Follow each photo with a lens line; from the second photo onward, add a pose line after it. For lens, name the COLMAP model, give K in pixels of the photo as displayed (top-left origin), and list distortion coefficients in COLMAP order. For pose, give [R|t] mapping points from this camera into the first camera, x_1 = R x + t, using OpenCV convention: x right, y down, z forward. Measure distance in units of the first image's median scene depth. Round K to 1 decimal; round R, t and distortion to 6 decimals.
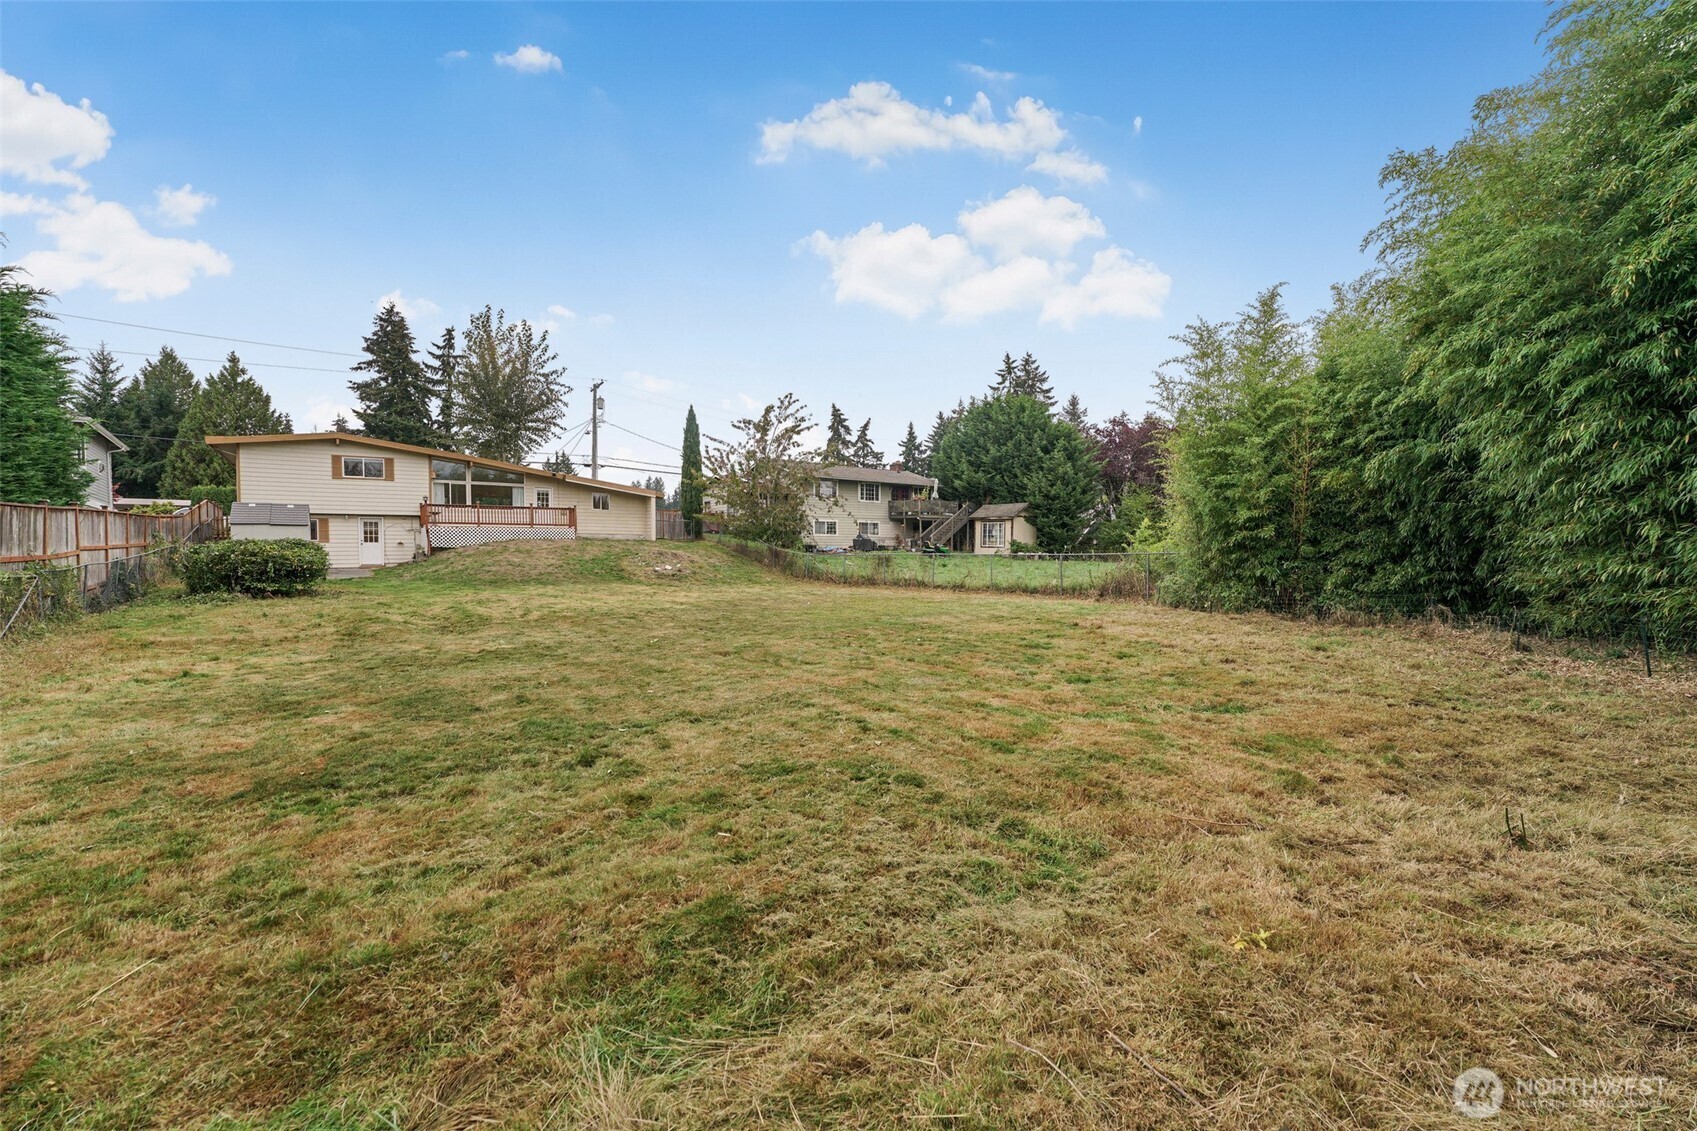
lens RADIAL K [[729.3, 0, 842.6], [0, 729.3, 573.1], [0, 0, 1]] dist [-0.000318, 0.000002]
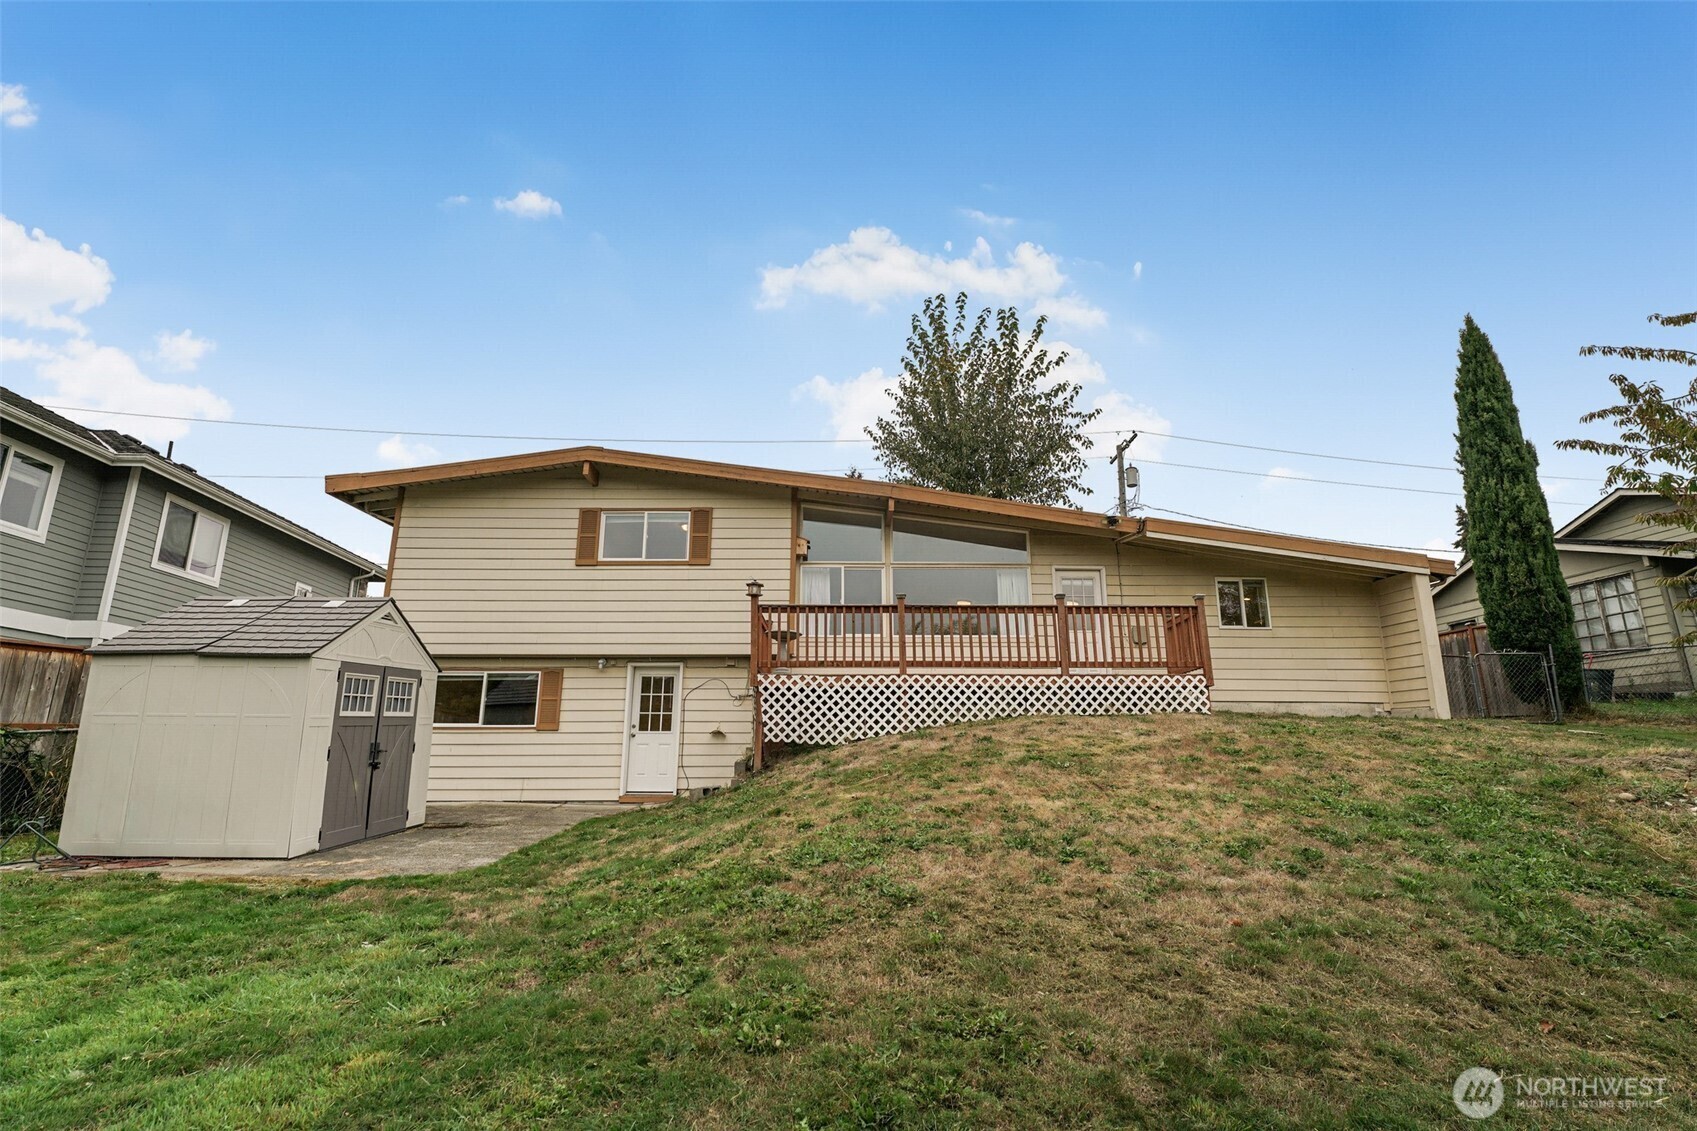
lens RADIAL K [[729.3, 0, 842.6], [0, 729.3, 573.1], [0, 0, 1]] dist [-0.000318, 0.000002]
pose [[0.817177, -0.134066, -0.560578, -0.287830], [-0.017242, 0.966452, -0.256269, -0.021696], [0.576129, 0.219082, 0.787451, 0.617707]]
